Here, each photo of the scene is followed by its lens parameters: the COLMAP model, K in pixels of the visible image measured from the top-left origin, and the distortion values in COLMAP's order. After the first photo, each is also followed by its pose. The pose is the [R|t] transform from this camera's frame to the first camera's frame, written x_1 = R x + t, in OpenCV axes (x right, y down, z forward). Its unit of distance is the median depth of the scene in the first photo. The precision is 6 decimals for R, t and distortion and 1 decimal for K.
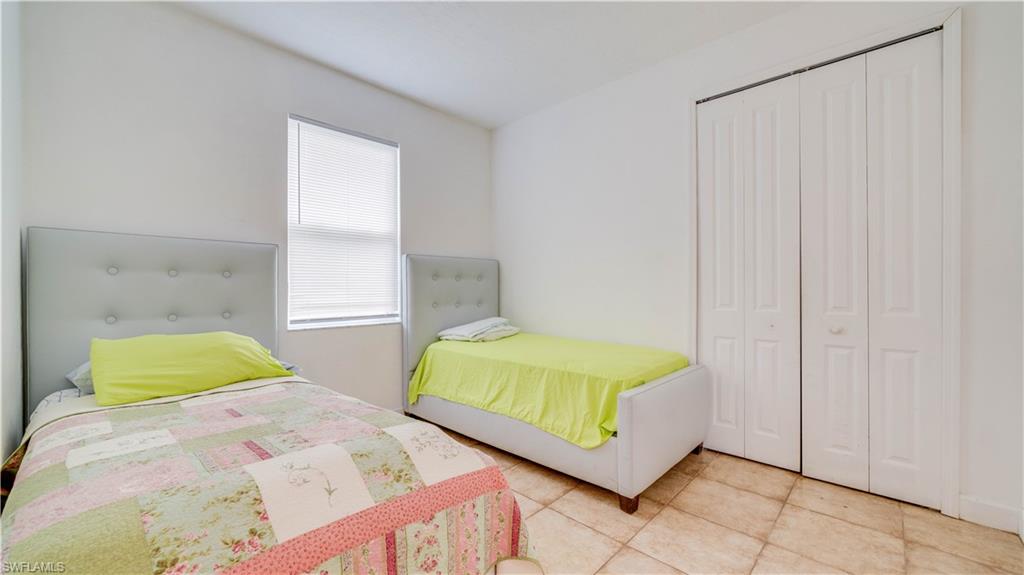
lens RADIAL K [[394.7, 0, 511.0], [0, 394.7, 286.1], [0, 0, 1]] dist [0.000341, -0.000031]
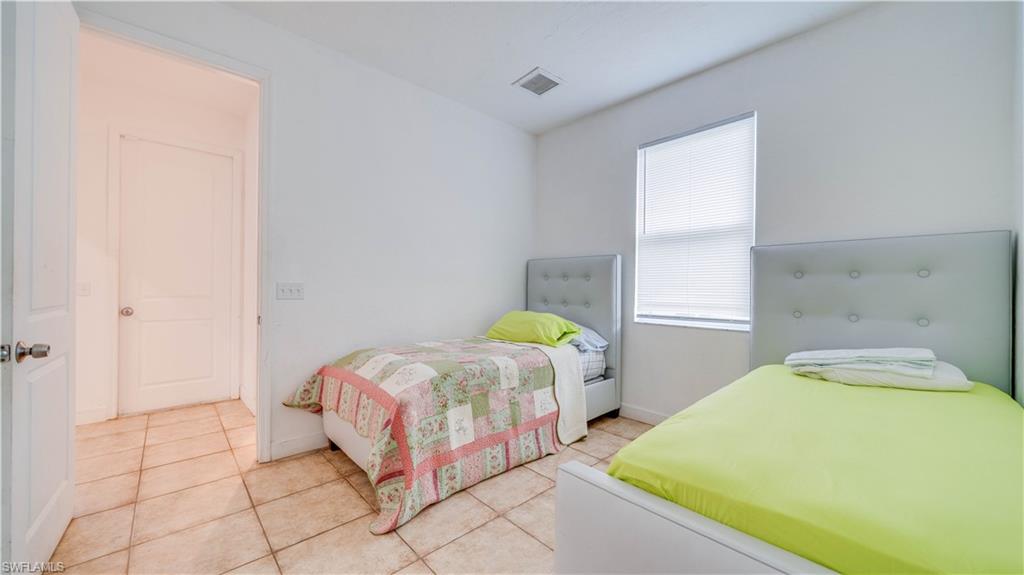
lens RADIAL K [[394.7, 0, 533.6], [0, 394.7, 286.8], [0, 0, 1]] dist [0.000341, -0.000031]
pose [[-0.048068, -0.000229, -0.998844, 0.659392], [-0.003524, 0.999994, -0.000060, 0.002470], [0.998838, 0.003517, -0.048069, 0.712506]]
